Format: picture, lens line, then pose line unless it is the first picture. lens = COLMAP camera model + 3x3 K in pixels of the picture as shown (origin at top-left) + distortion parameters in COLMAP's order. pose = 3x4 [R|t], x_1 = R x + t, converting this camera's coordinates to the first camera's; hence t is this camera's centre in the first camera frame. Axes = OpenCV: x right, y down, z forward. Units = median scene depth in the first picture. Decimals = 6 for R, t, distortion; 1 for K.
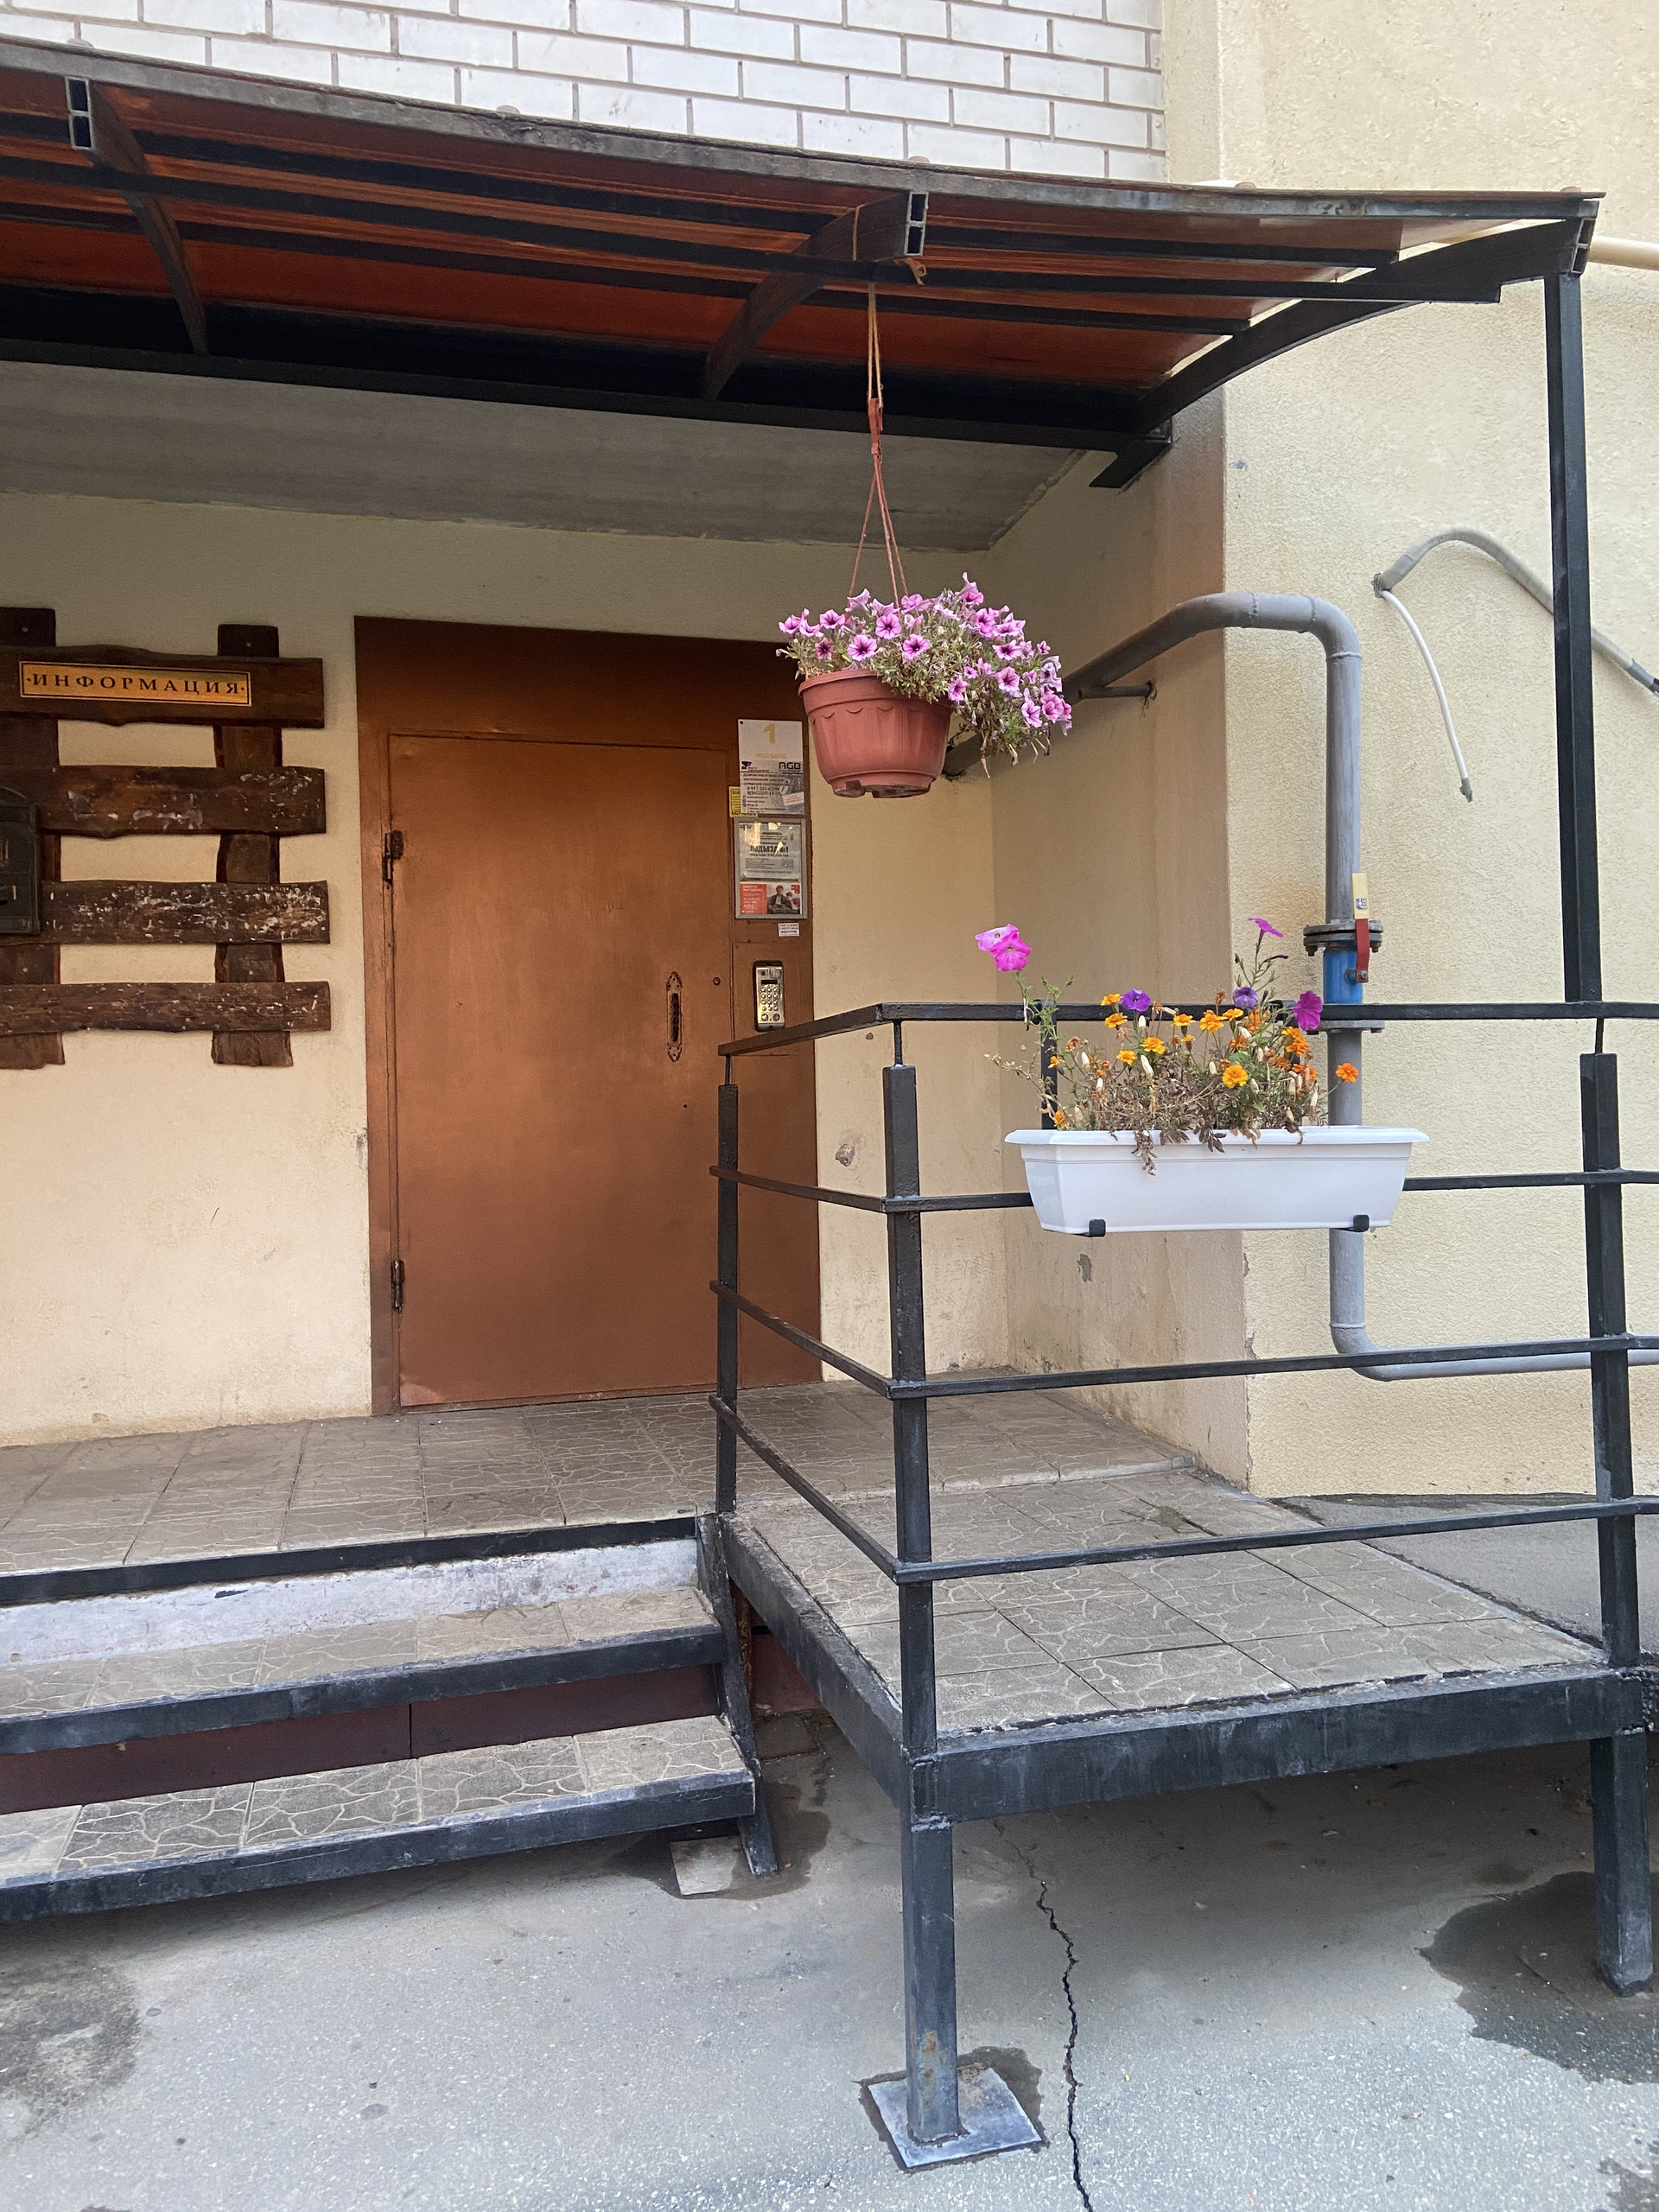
lens RADIAL K [[1650.4, 0, 829.5], [0, 1650.4, 1106.0], [0, 0, 1]] dist [0.101174, -0.094218]
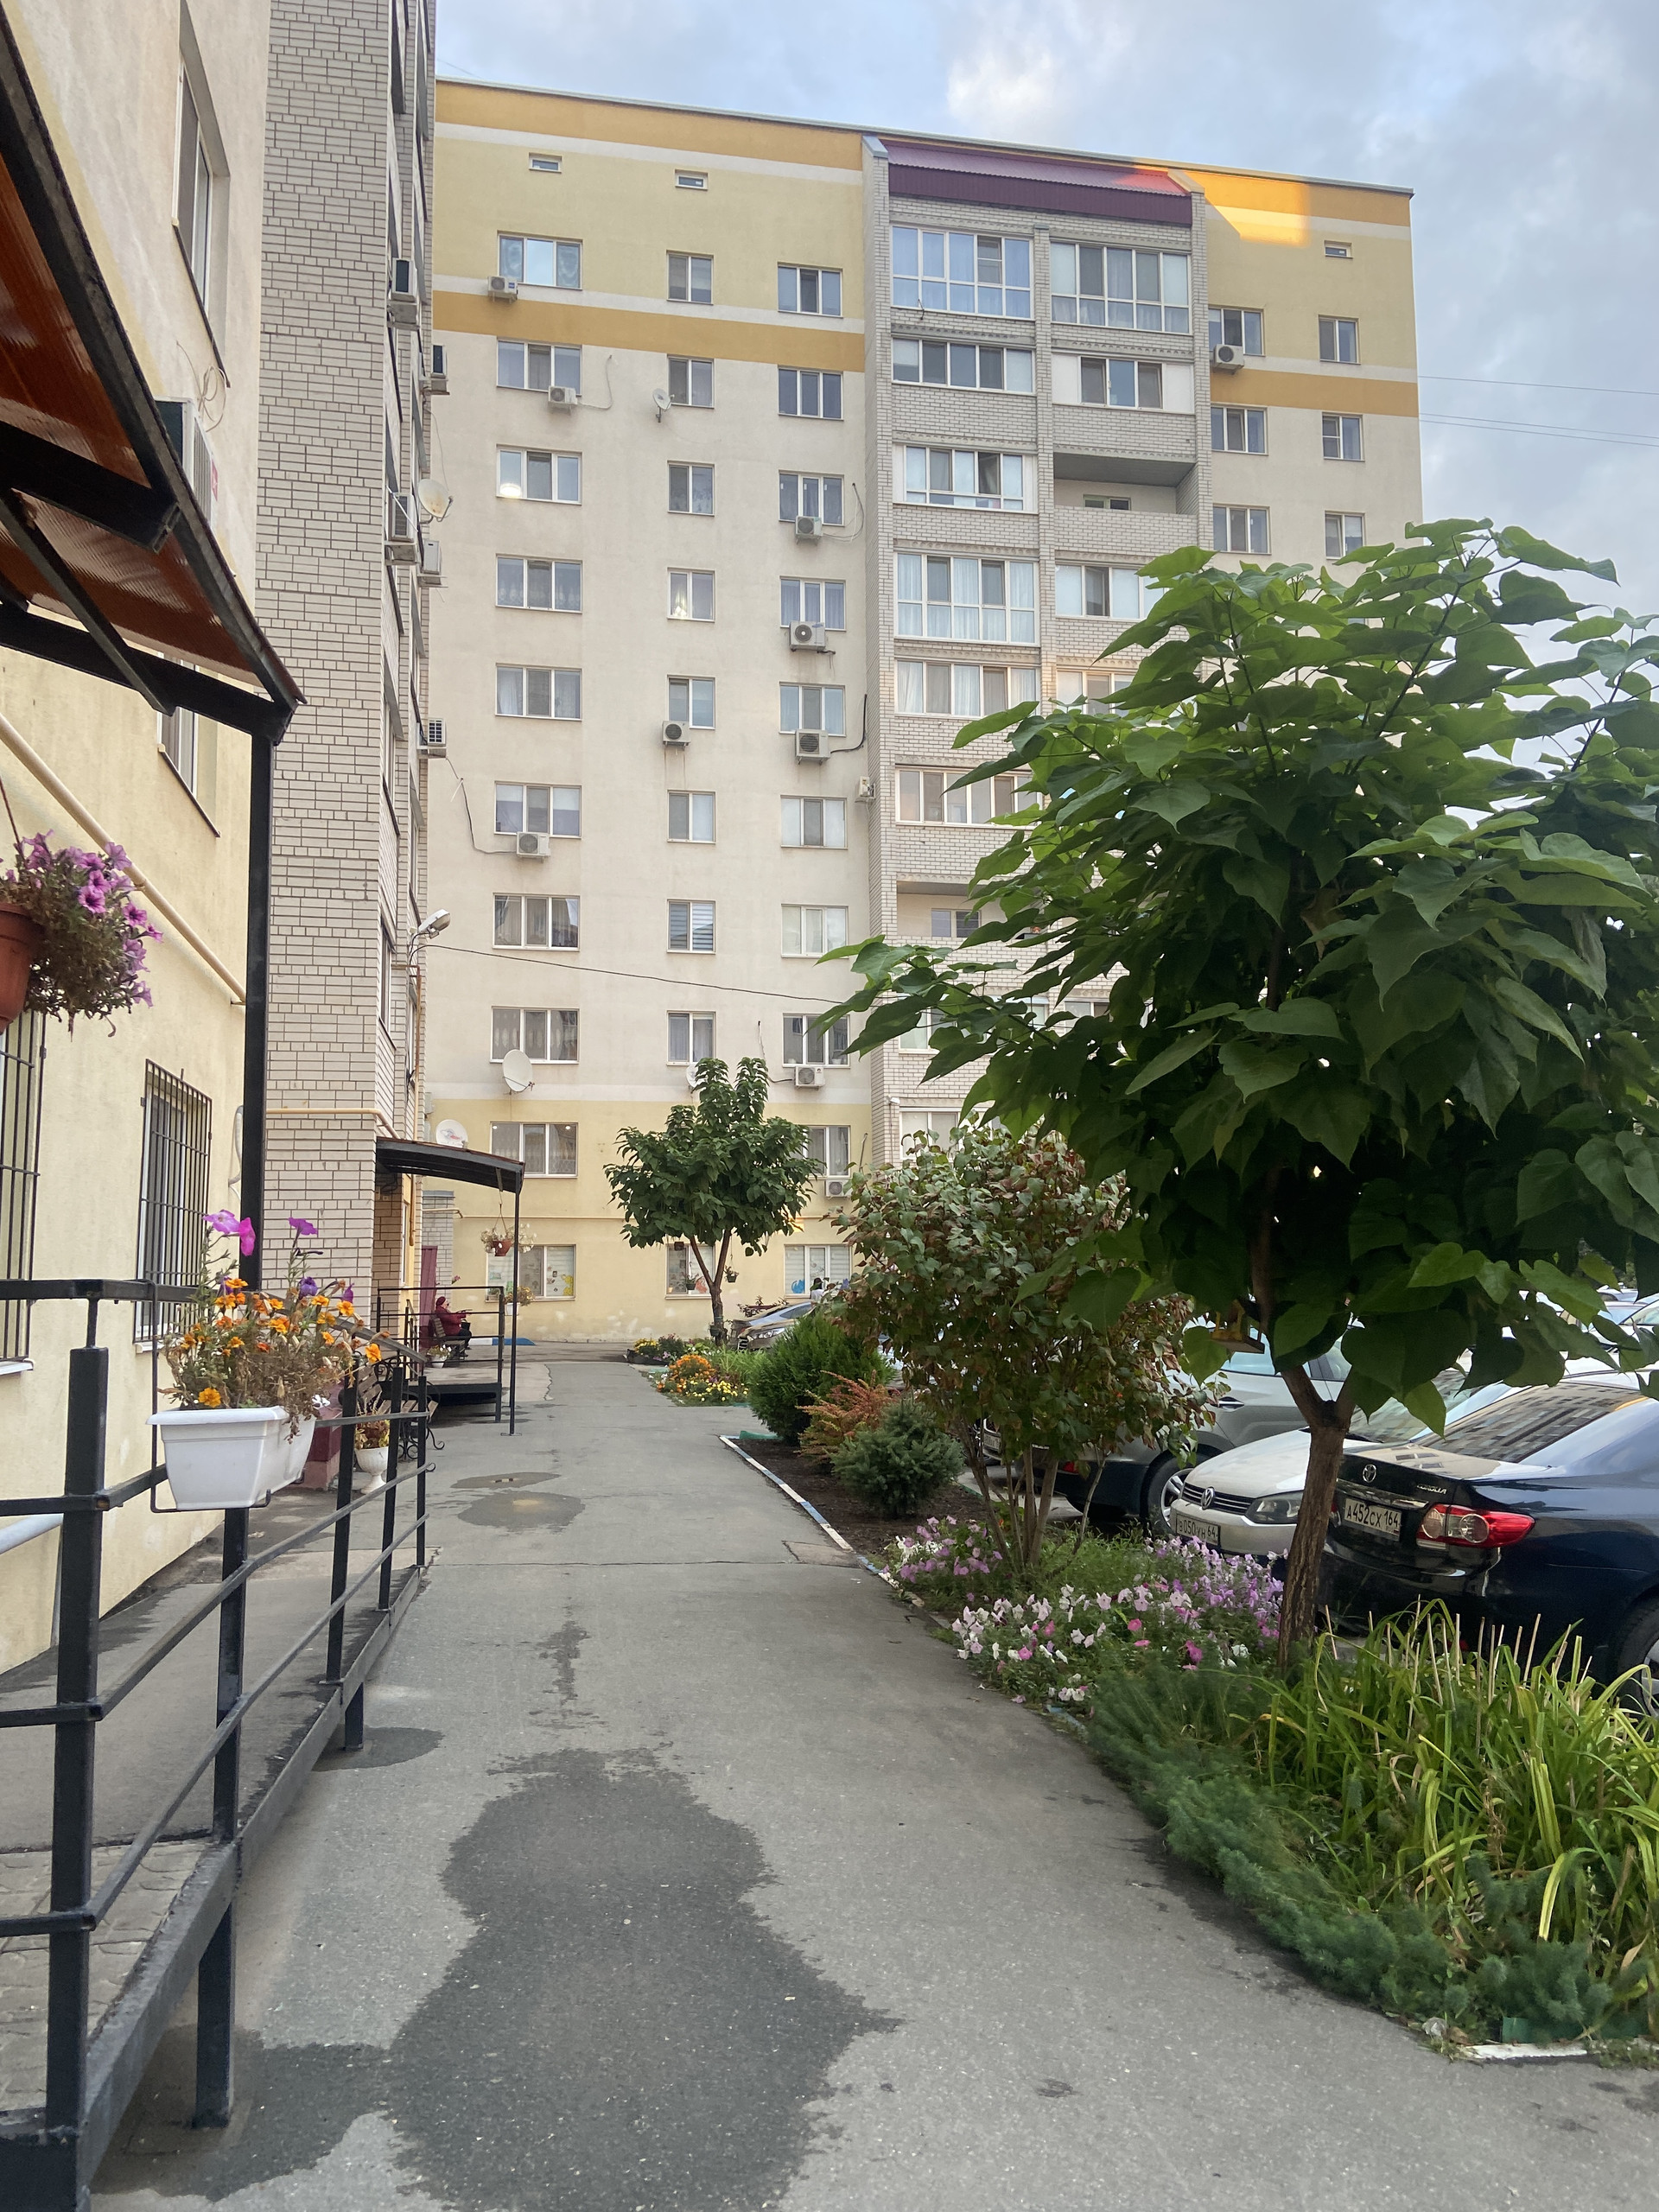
lens RADIAL K [[1650.4, 0, 829.5], [0, 1650.4, 1106.0], [0, 0, 1]] dist [0.101174, -0.094218]
pose [[0.081260, 0.133513, 0.987710, -0.782995], [0.014941, 0.990713, -0.135148, -0.022434], [-0.996581, 0.025740, 0.078510, 0.458199]]
